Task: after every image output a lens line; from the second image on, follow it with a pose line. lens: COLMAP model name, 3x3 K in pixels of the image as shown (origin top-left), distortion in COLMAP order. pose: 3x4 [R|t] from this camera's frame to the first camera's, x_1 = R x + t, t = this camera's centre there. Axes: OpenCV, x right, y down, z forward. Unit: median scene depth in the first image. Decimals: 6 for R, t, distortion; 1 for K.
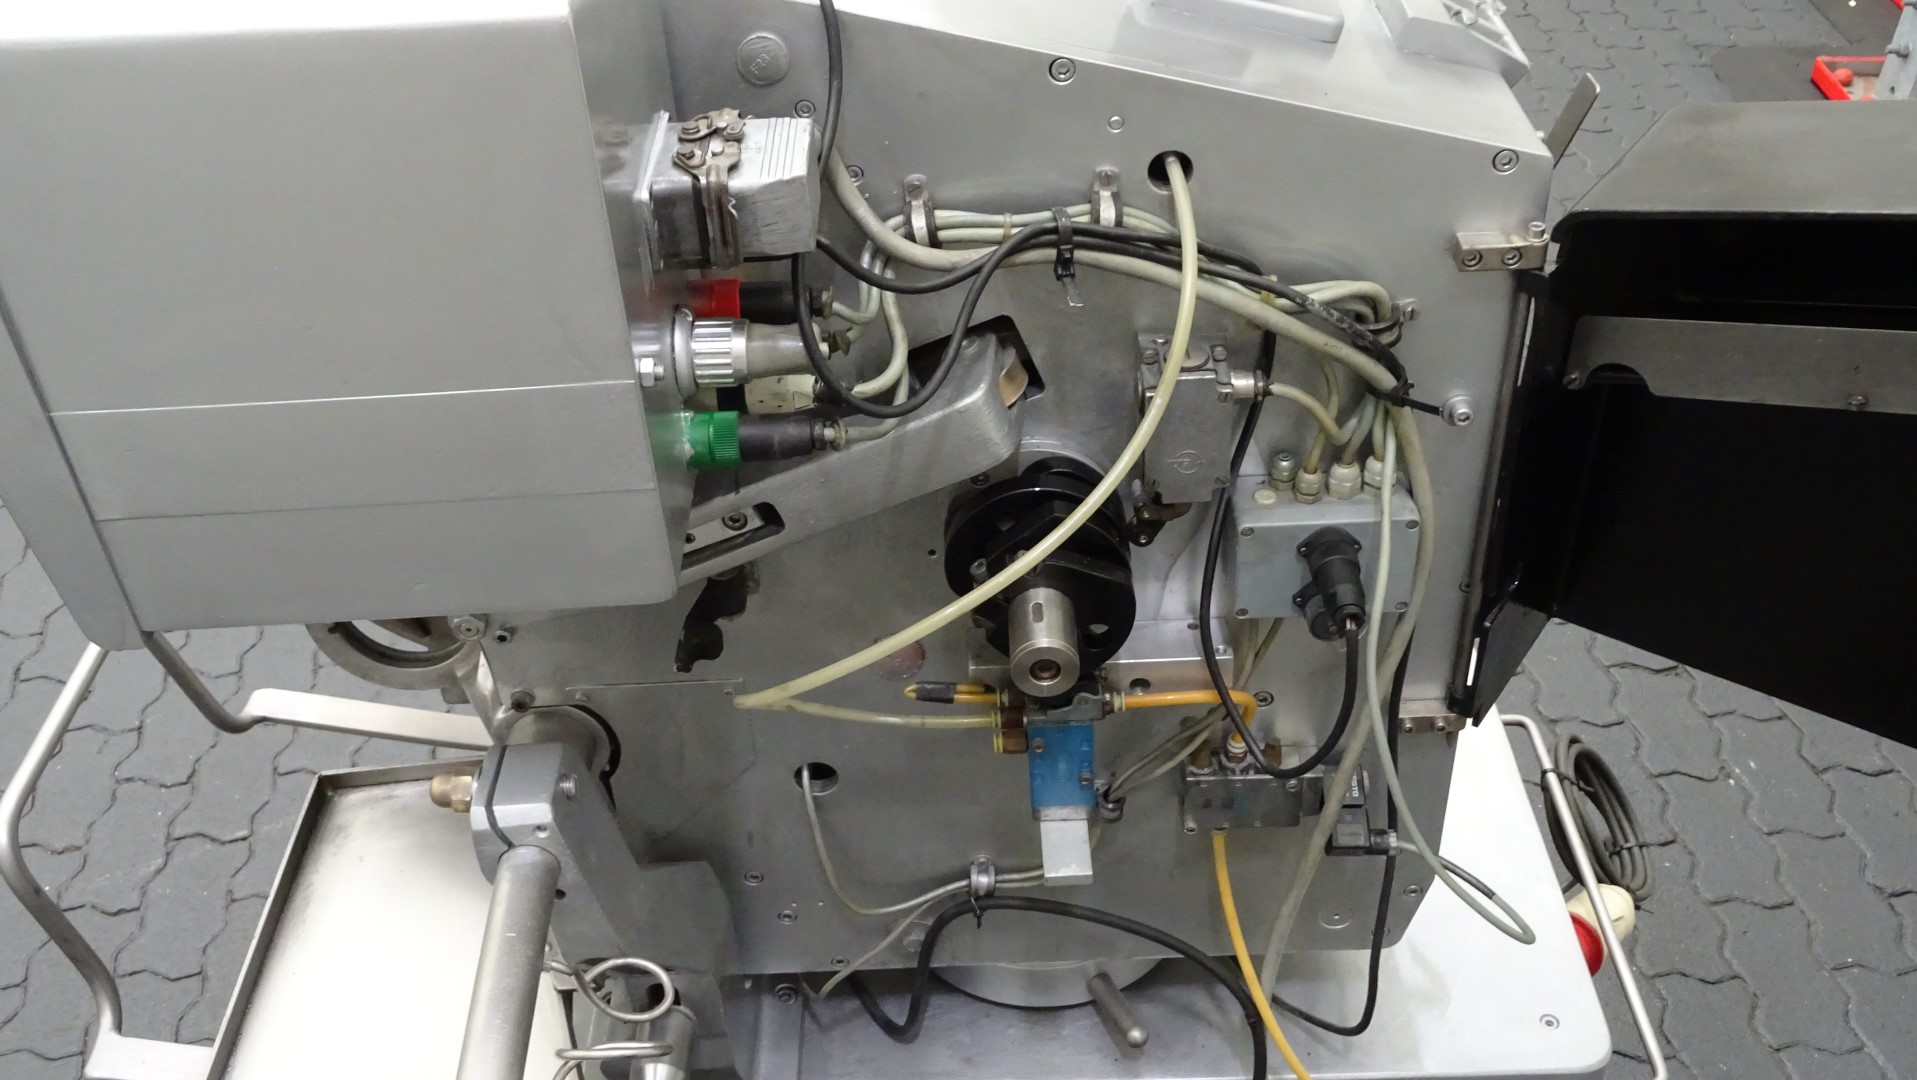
lens RADIAL K [[1828.7, 0, 958.5], [0, 1828.7, 540.0], [0, 0, 1]] dist [0.006570, -0.000110]
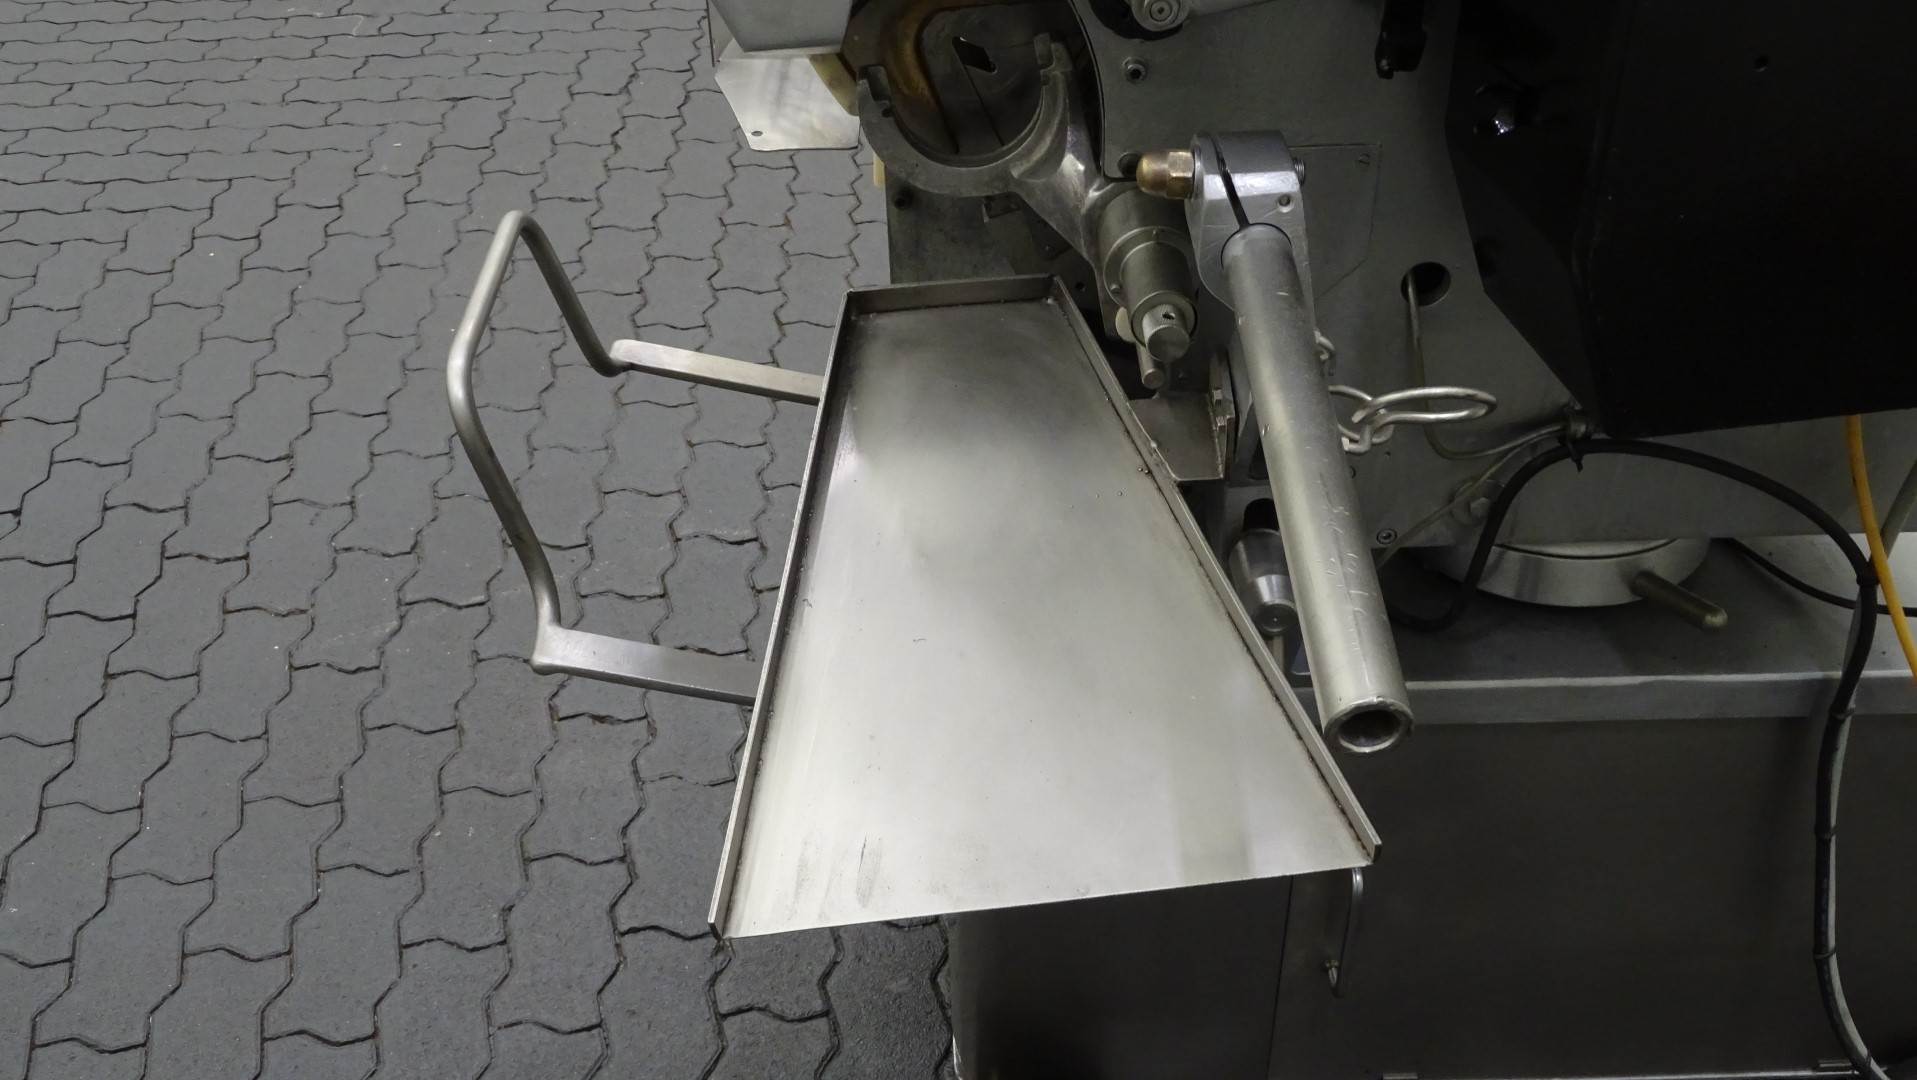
lens RADIAL K [[1828.7, 0, 958.5], [0, 1828.7, 540.0], [0, 0, 1]] dist [0.006570, -0.000110]
pose [[0.999672, 0.015820, 0.020116, -0.170065], [-0.015593, 0.999813, -0.011406, 0.141664], [-0.020292, 0.011089, 0.999733, 0.057455]]
